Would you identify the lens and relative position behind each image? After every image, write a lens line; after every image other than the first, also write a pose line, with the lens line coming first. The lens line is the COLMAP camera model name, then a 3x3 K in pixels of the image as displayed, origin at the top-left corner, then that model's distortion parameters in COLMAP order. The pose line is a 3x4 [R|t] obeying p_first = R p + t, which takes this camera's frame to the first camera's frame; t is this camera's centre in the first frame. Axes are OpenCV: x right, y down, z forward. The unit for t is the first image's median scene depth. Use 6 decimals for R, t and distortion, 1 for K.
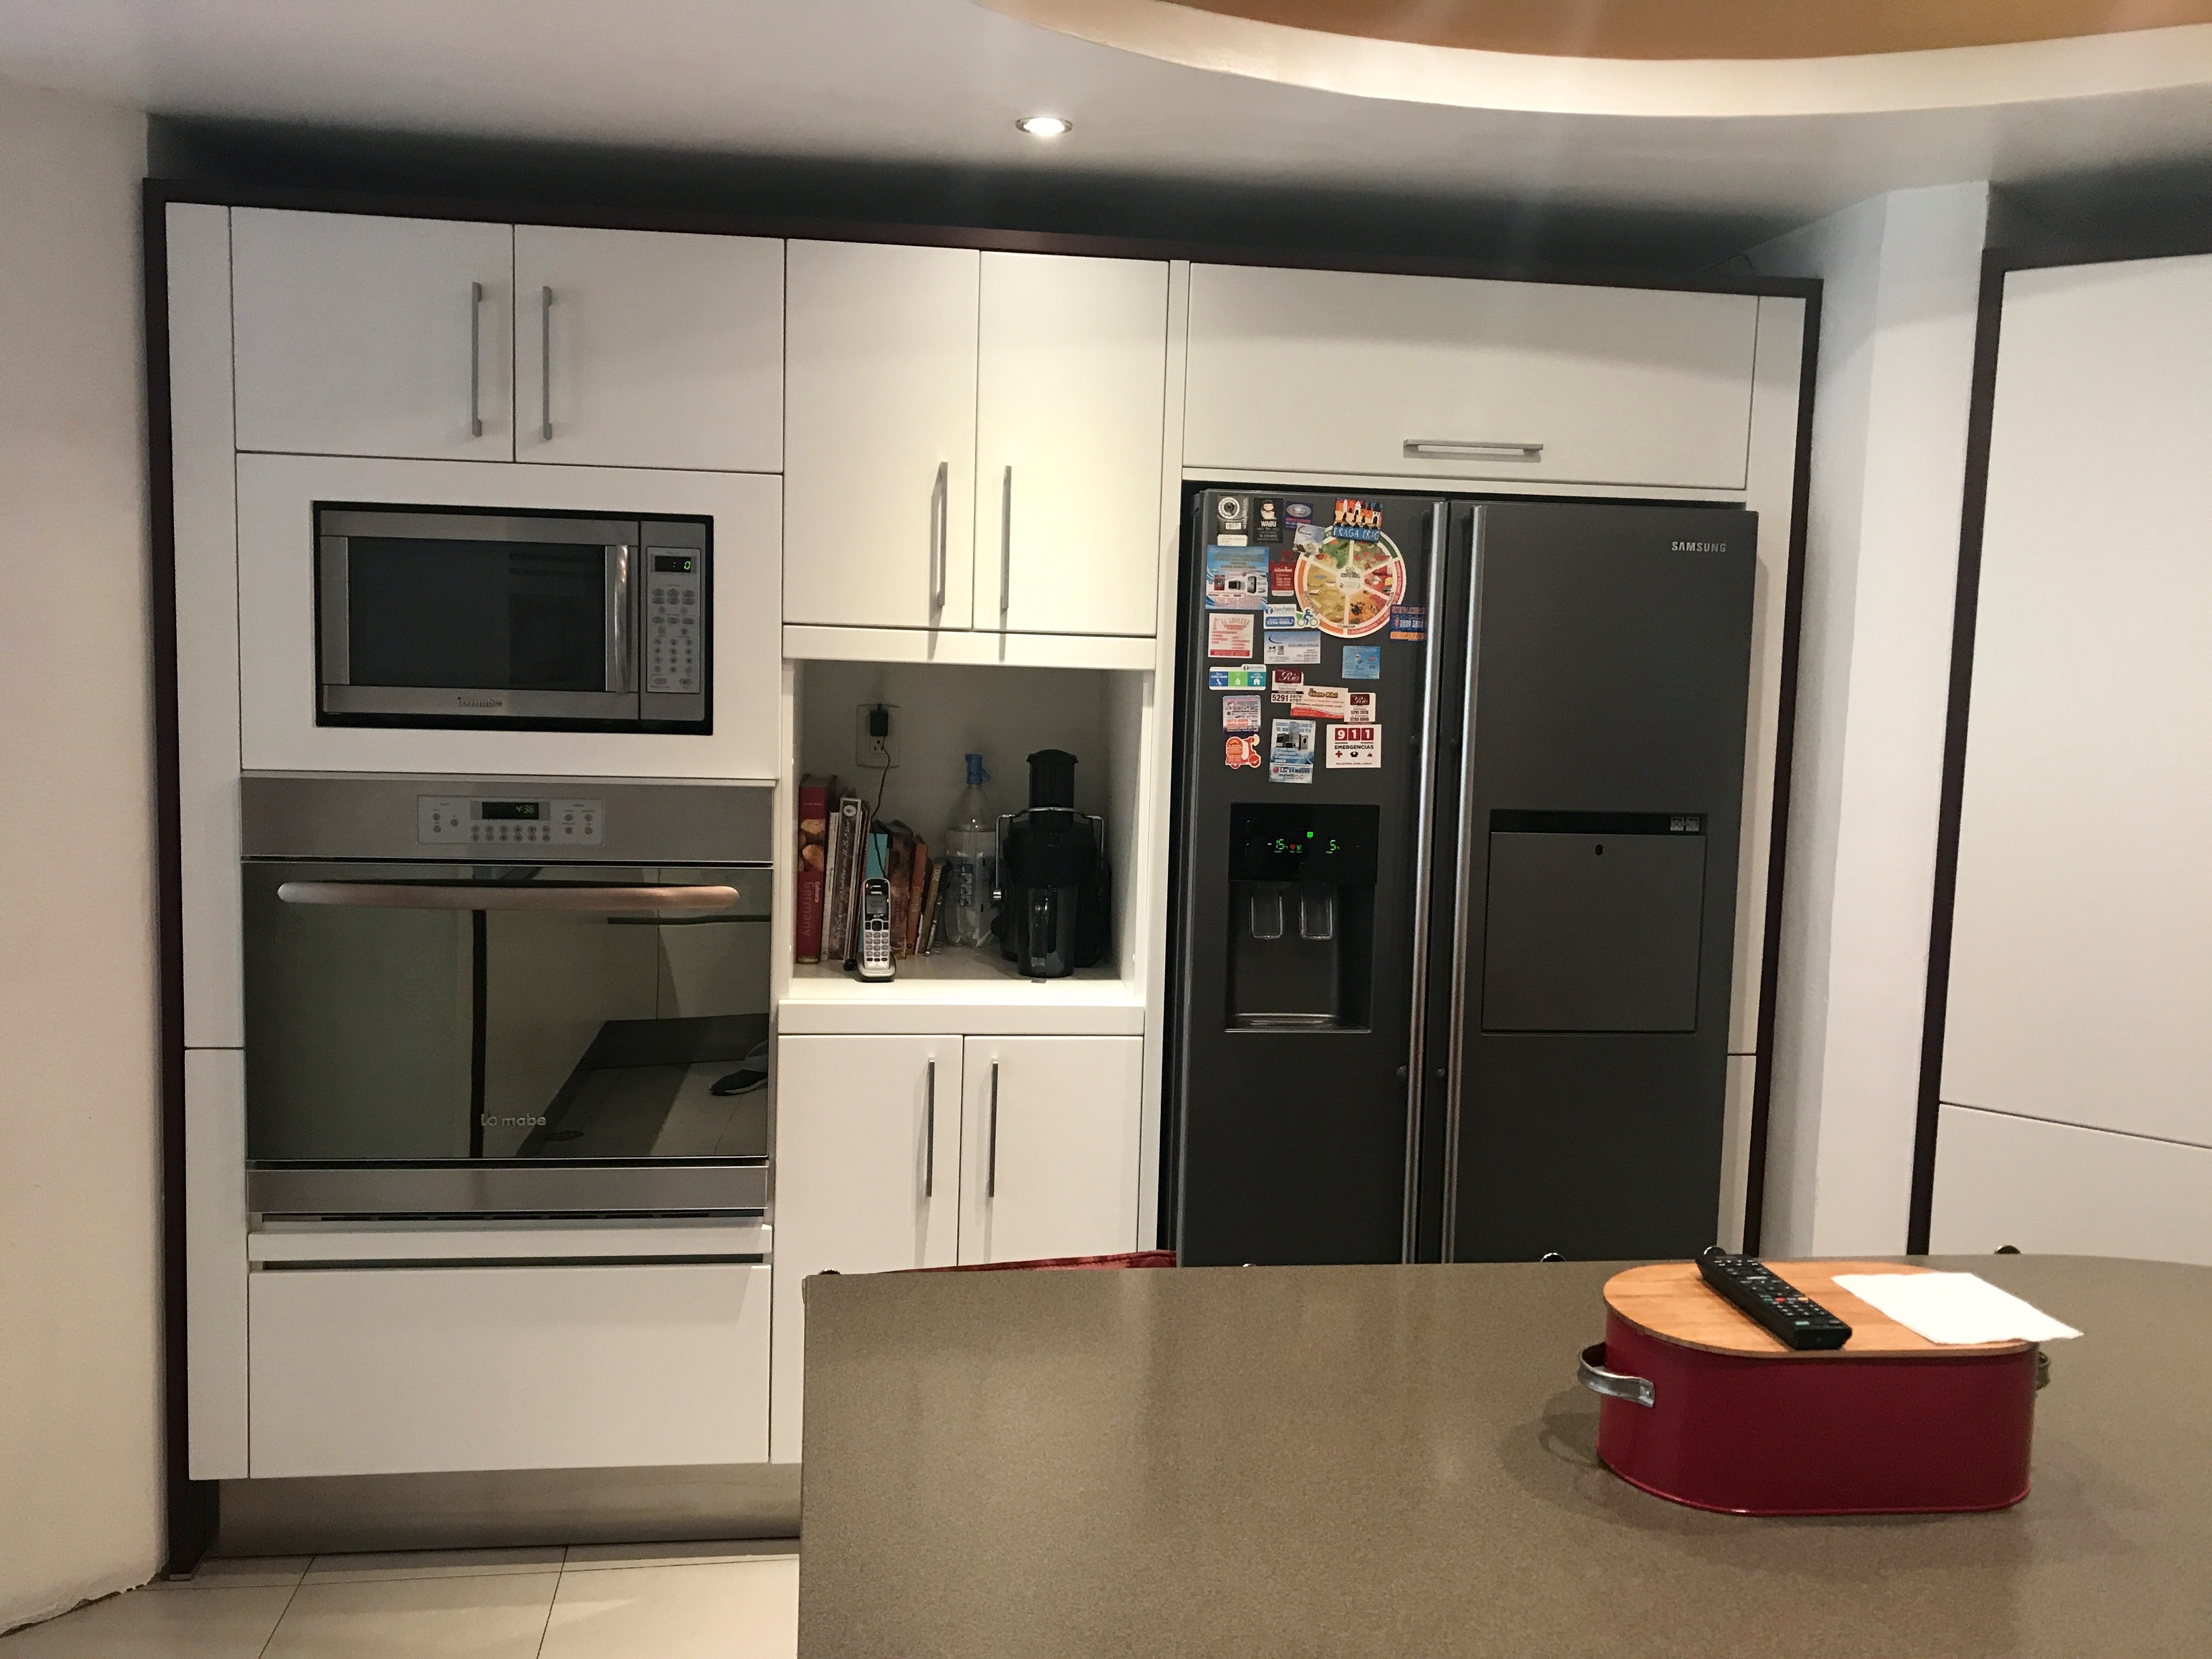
lens RADIAL K [[1846.6, 0, 1106.0], [0, 1846.6, 829.5], [0, 0, 1]] dist [0.024752, 0.005777]
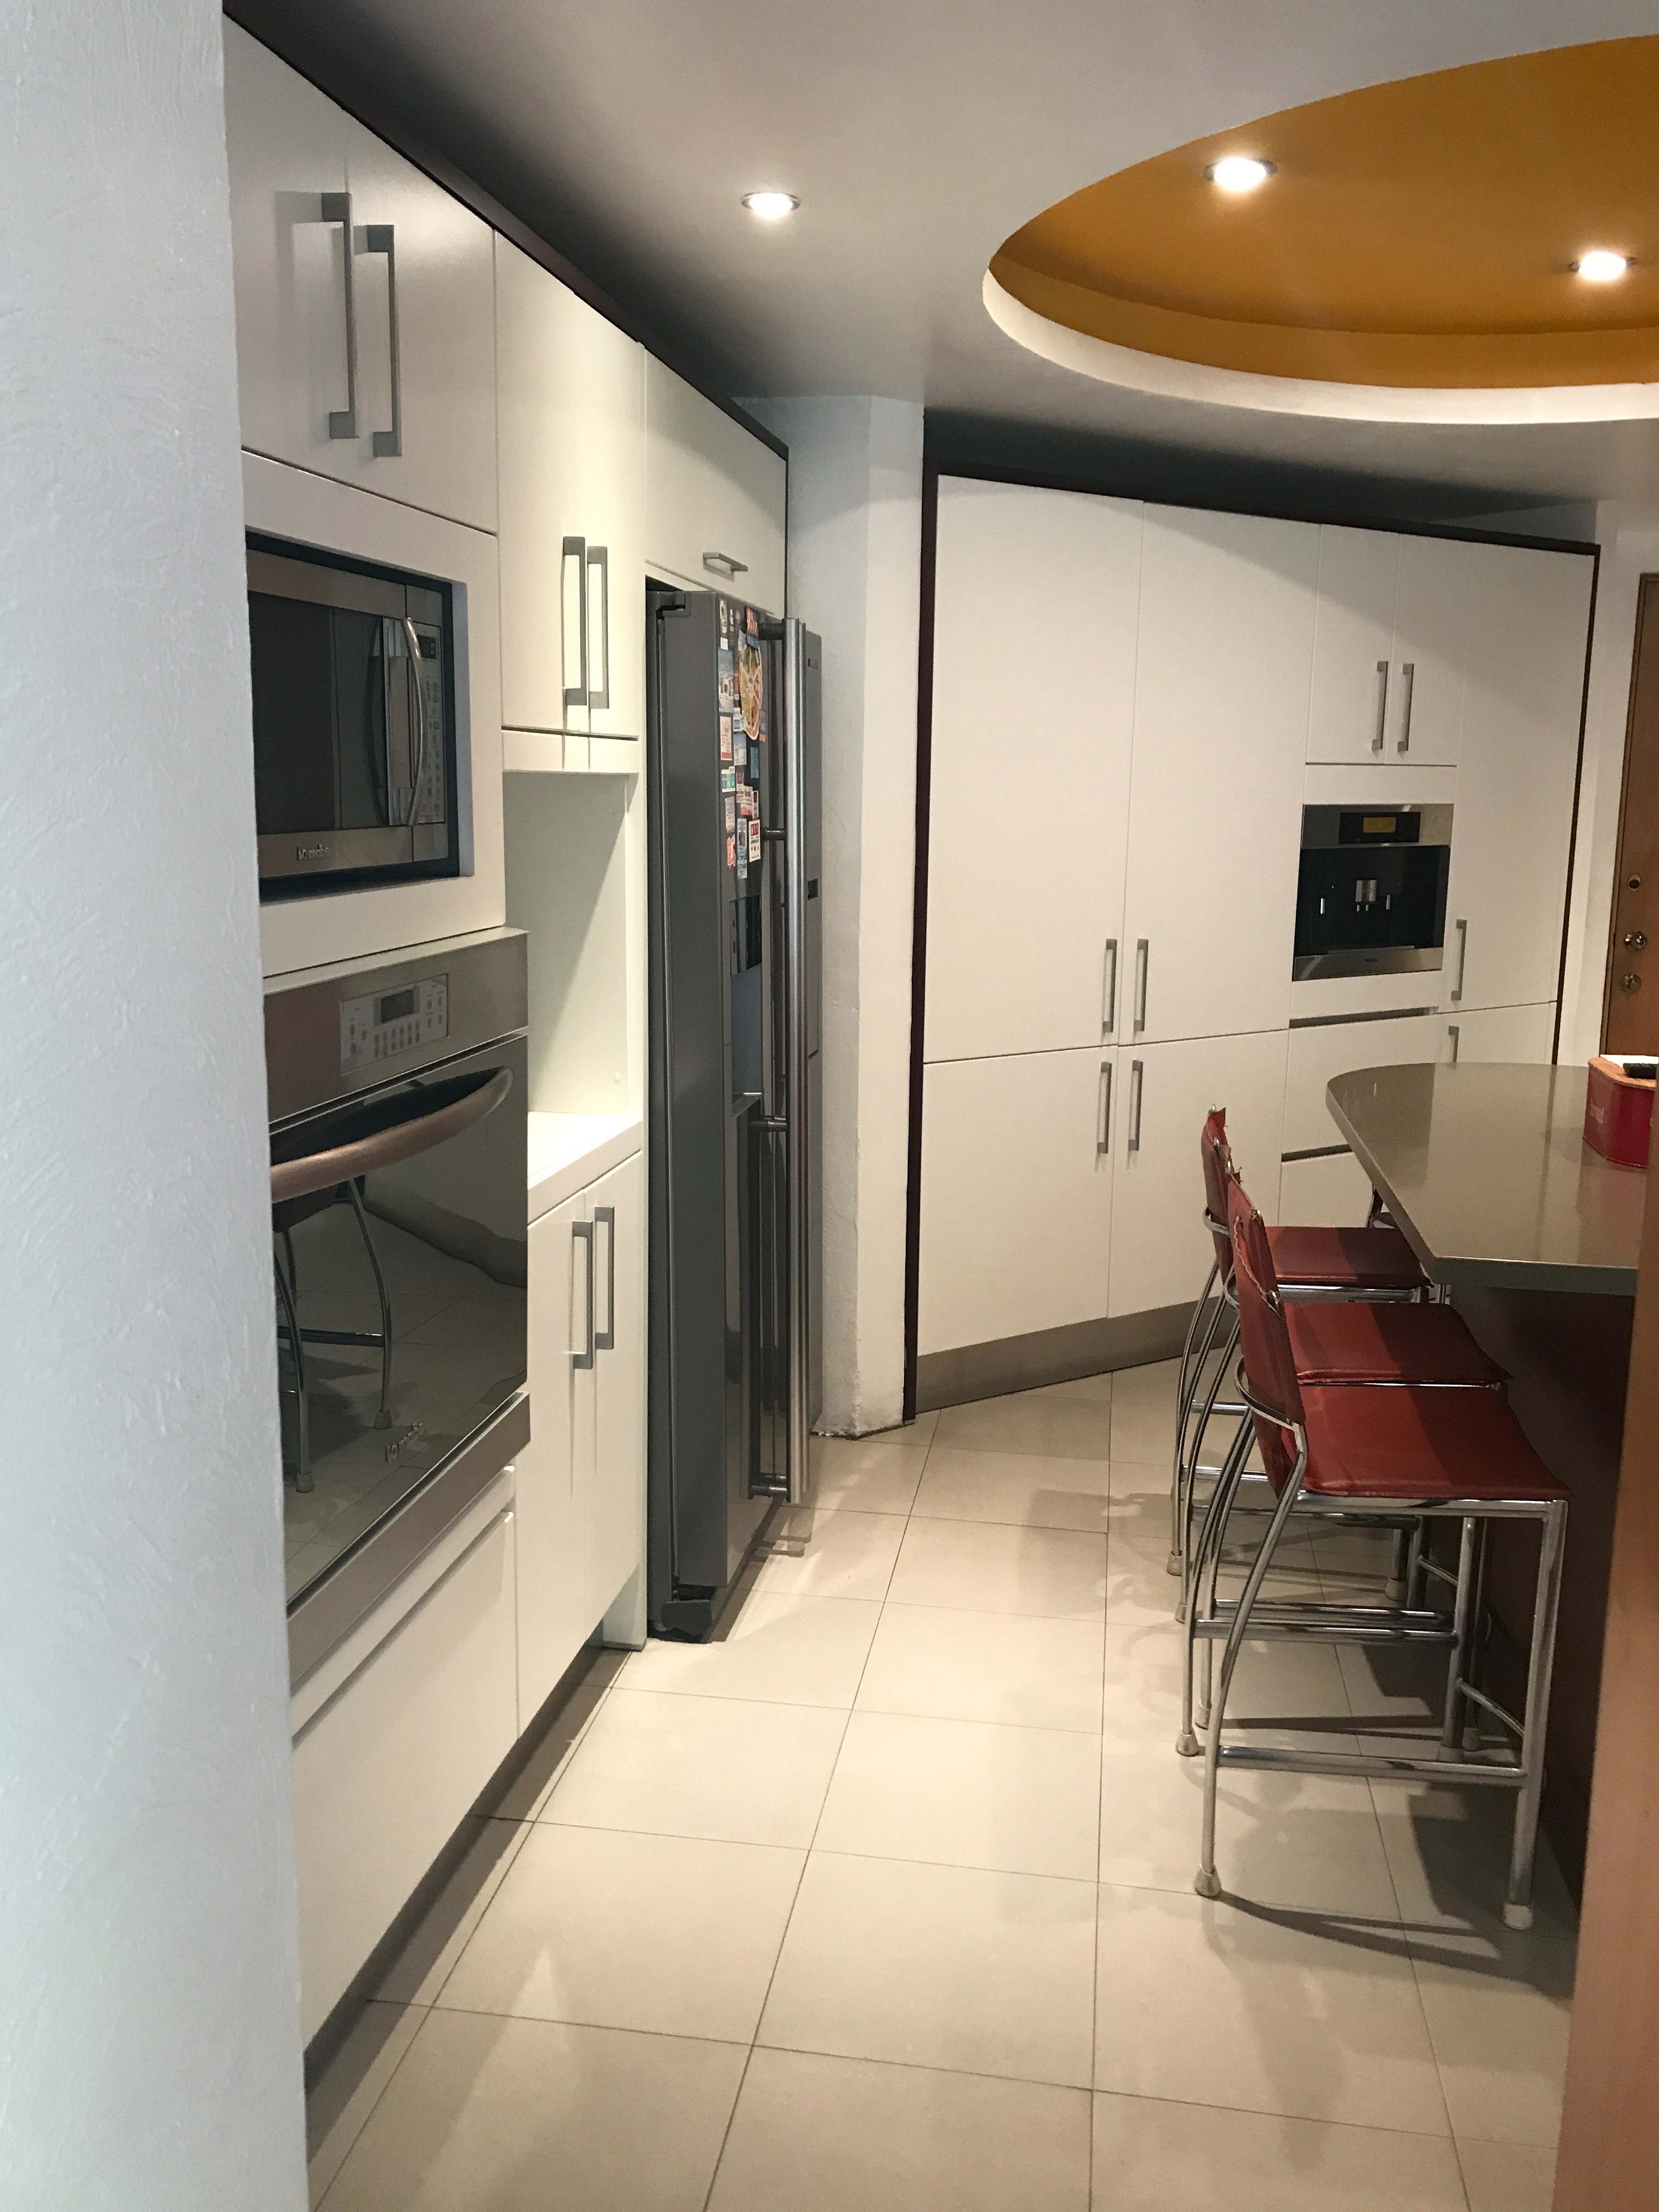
lens RADIAL K [[1846.6, 0, 829.5], [0, 1846.6, 1106.0], [0, 0, 1]] dist [0.024752, 0.005777]
pose [[0.299622, -0.197151, 0.933466, -0.923945], [0.097148, 0.979635, 0.175720, -0.078982], [-0.949099, 0.038035, 0.312673, 0.628783]]
